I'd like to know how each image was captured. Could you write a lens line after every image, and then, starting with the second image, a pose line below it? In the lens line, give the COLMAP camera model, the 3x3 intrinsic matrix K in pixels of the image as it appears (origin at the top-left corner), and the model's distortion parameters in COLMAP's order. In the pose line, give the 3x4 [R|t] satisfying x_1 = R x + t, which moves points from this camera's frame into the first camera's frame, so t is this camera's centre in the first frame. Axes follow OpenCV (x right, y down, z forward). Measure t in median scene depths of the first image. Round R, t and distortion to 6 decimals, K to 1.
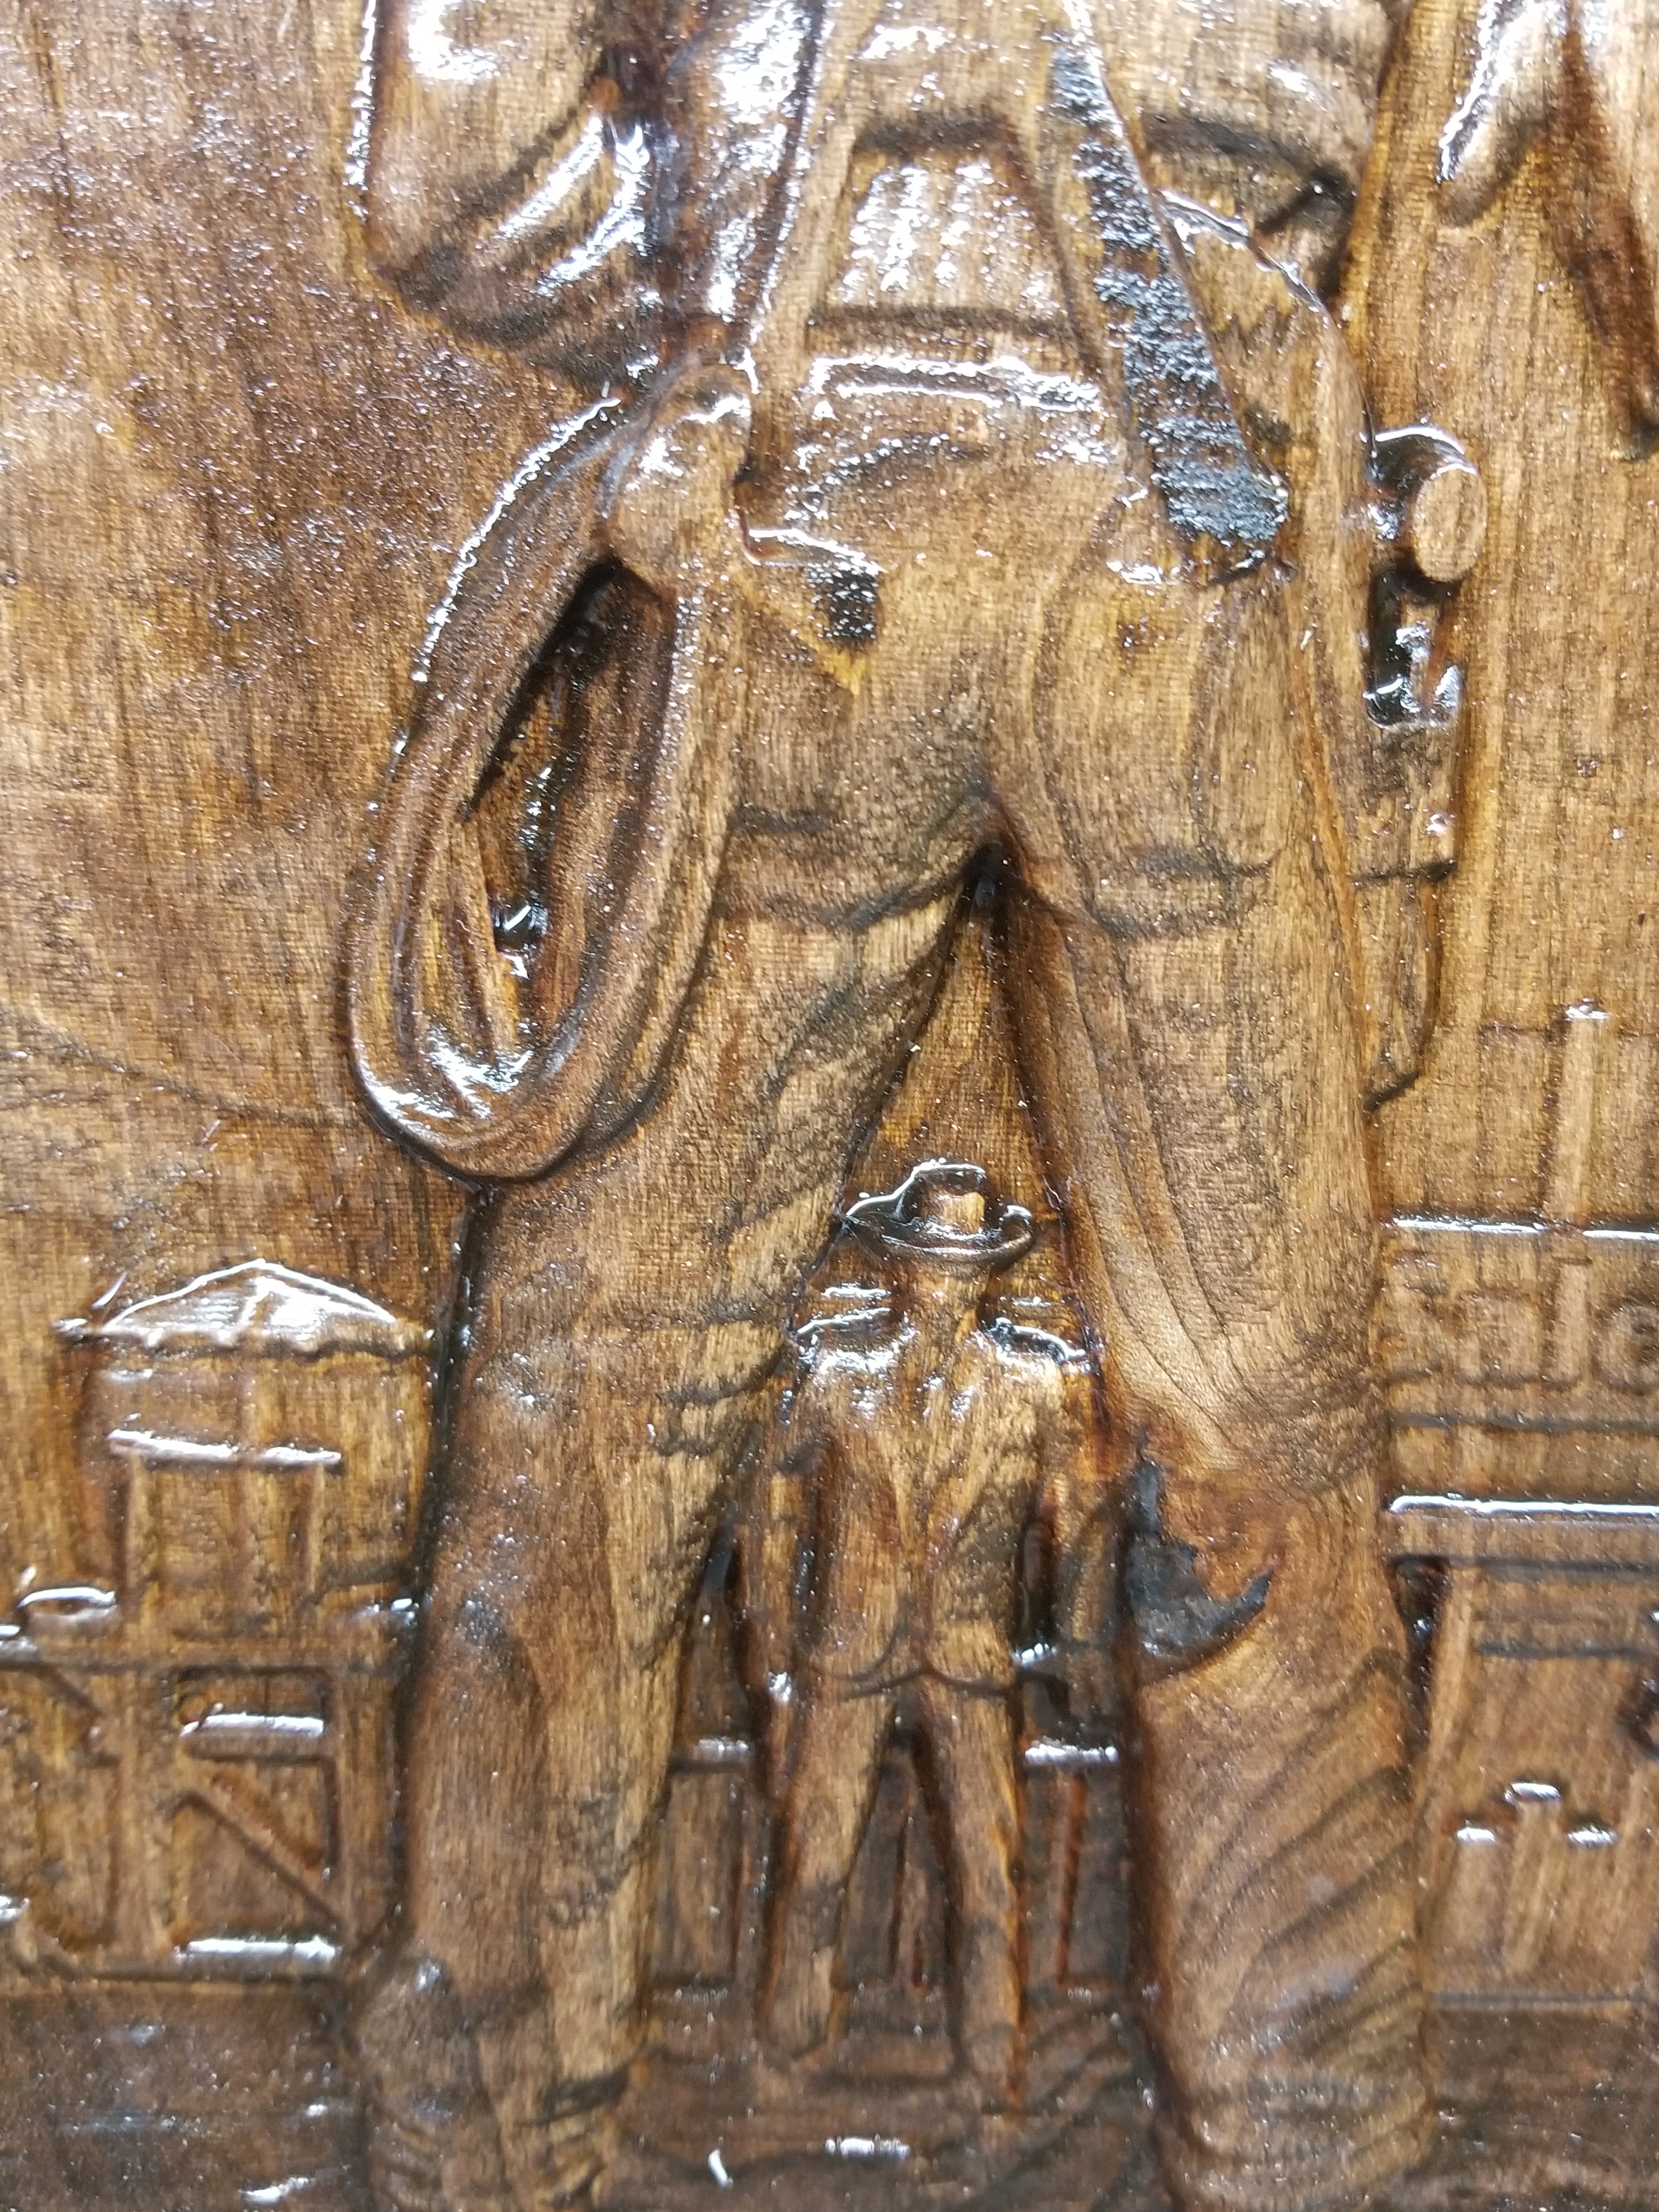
lens RADIAL K [[2118.0, 0, 874.2], [0, 2118.0, 1055.2], [0, 0, 1]] dist [0.025146, 0.000000]
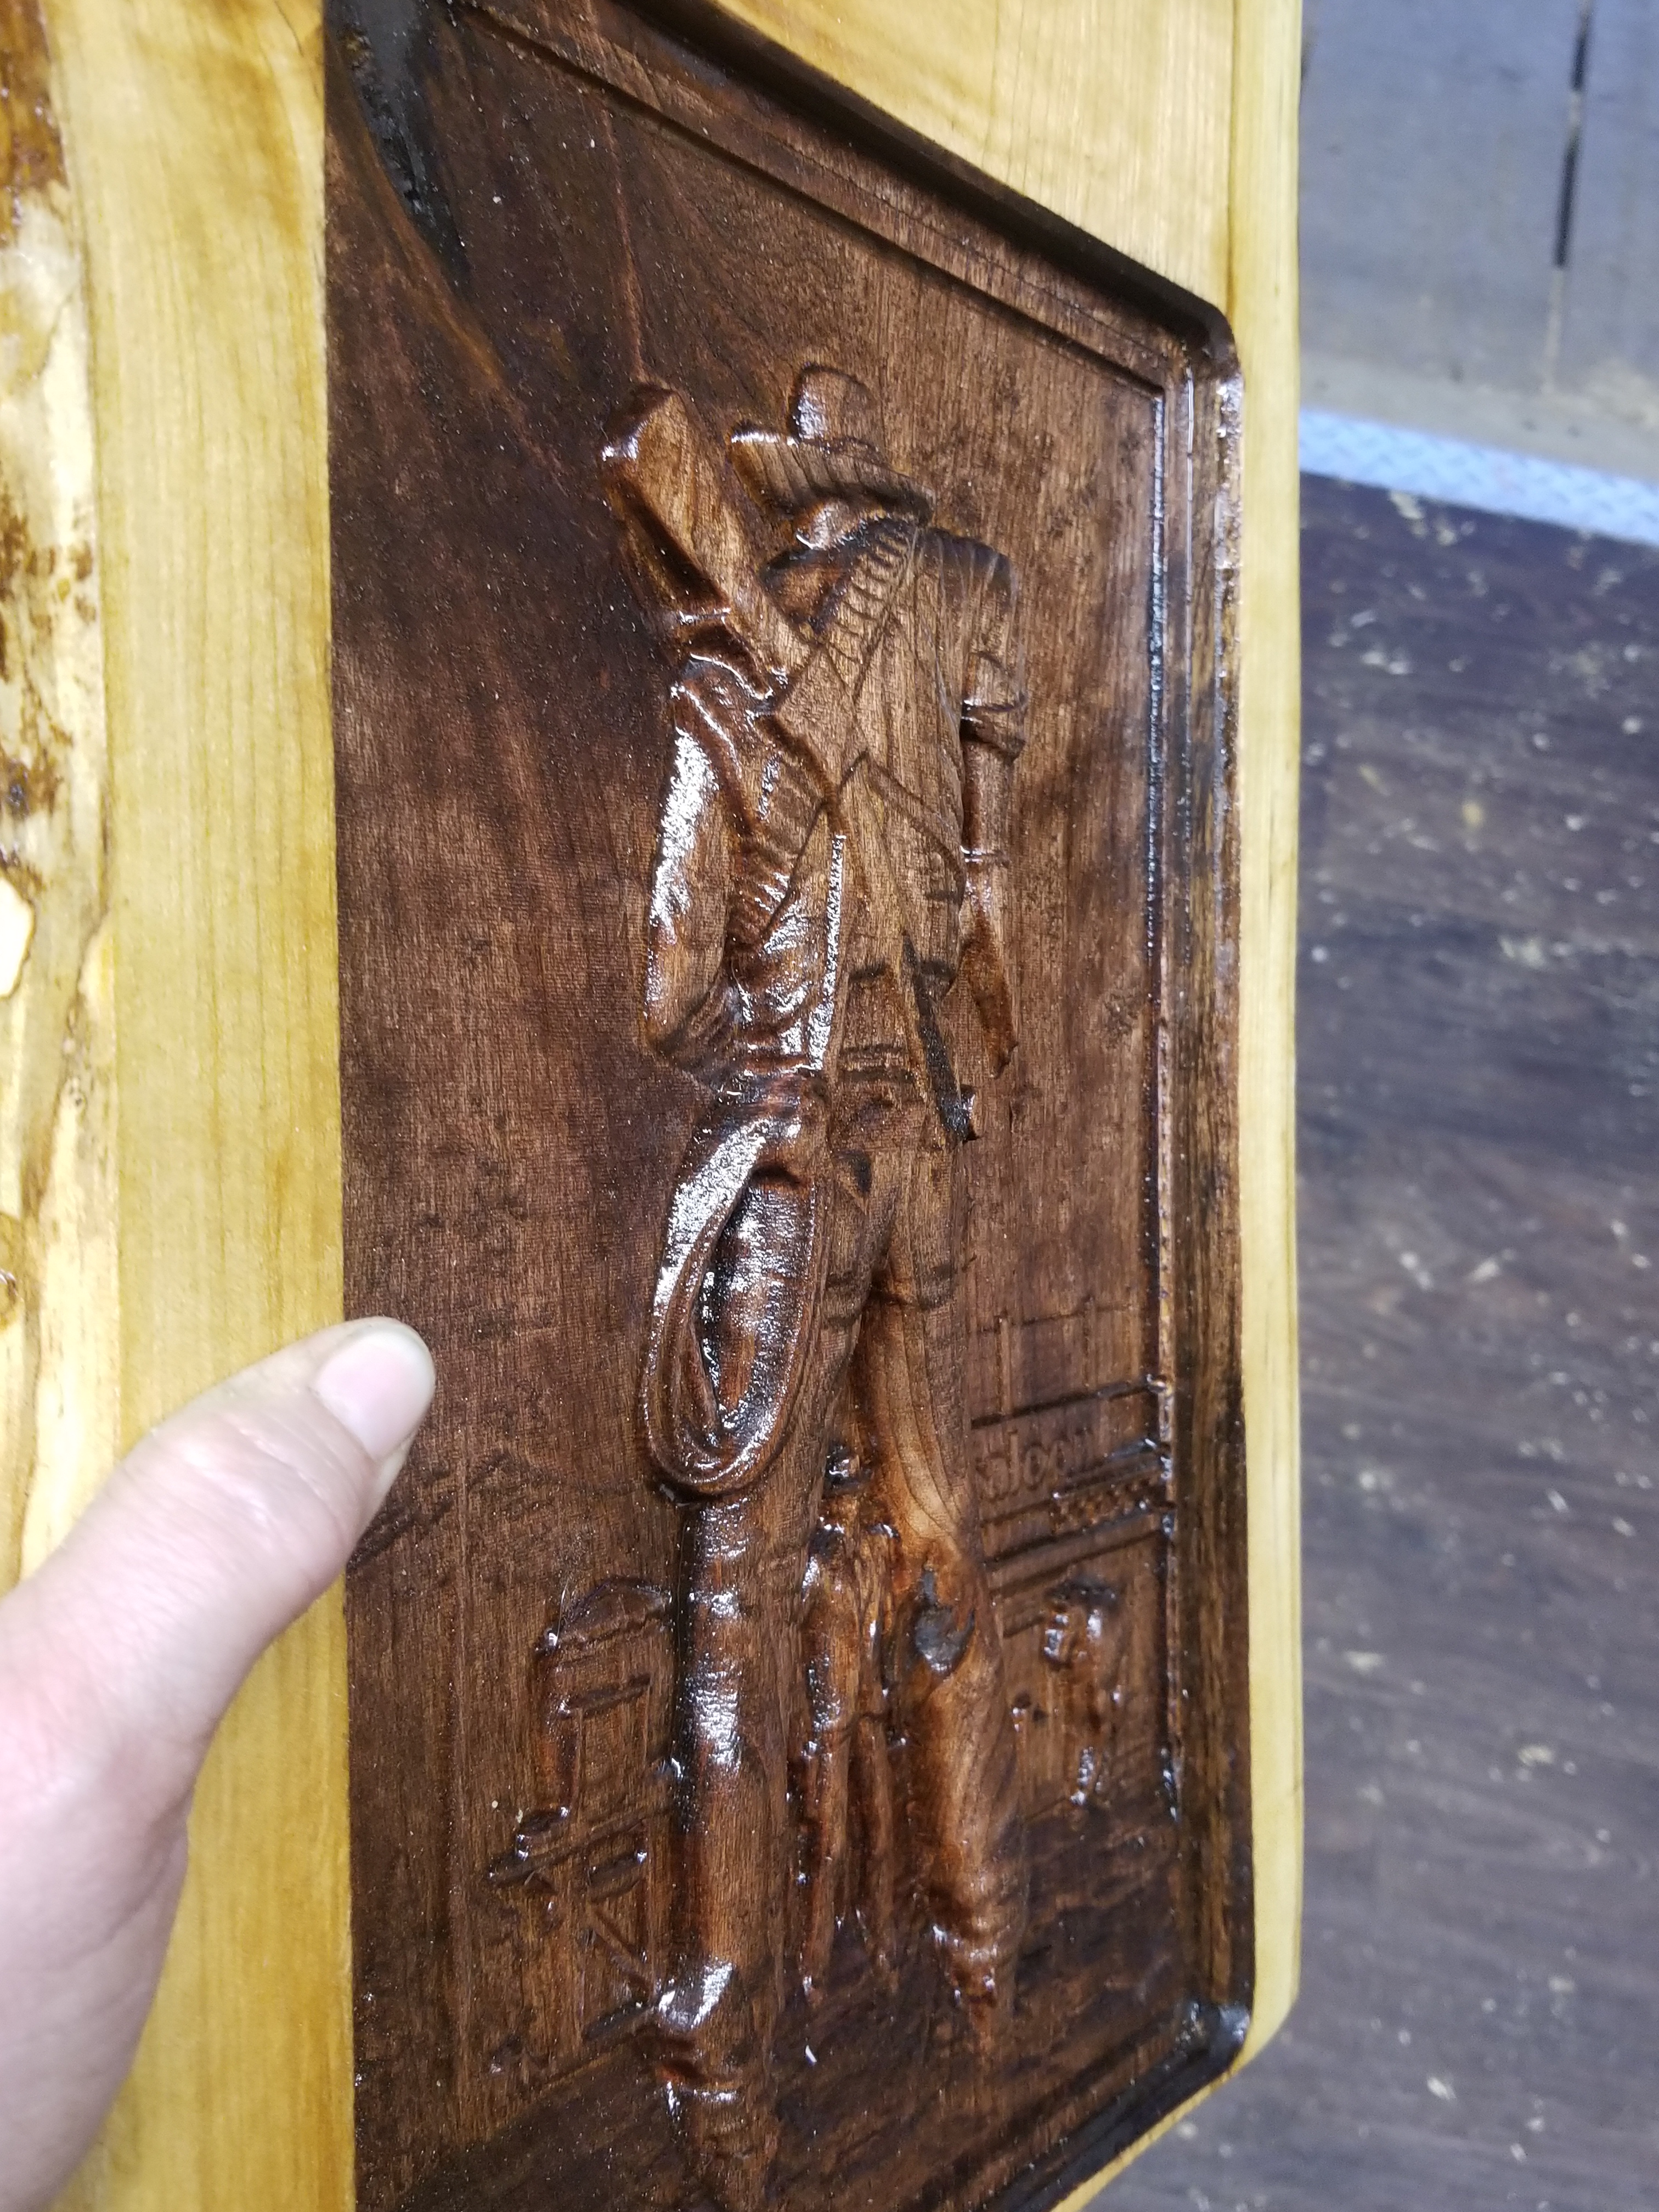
lens RADIAL K [[2118.0, 0, 839.2], [0, 2118.0, 1111.1], [0, 0, 1]] dist [0.025146, 0.000000]
pose [[0.649675, -0.093553, 0.754434, -1.467735], [0.231533, 0.969602, -0.079148, -0.096438], [-0.724096, 0.226097, 0.651587, -0.371644]]
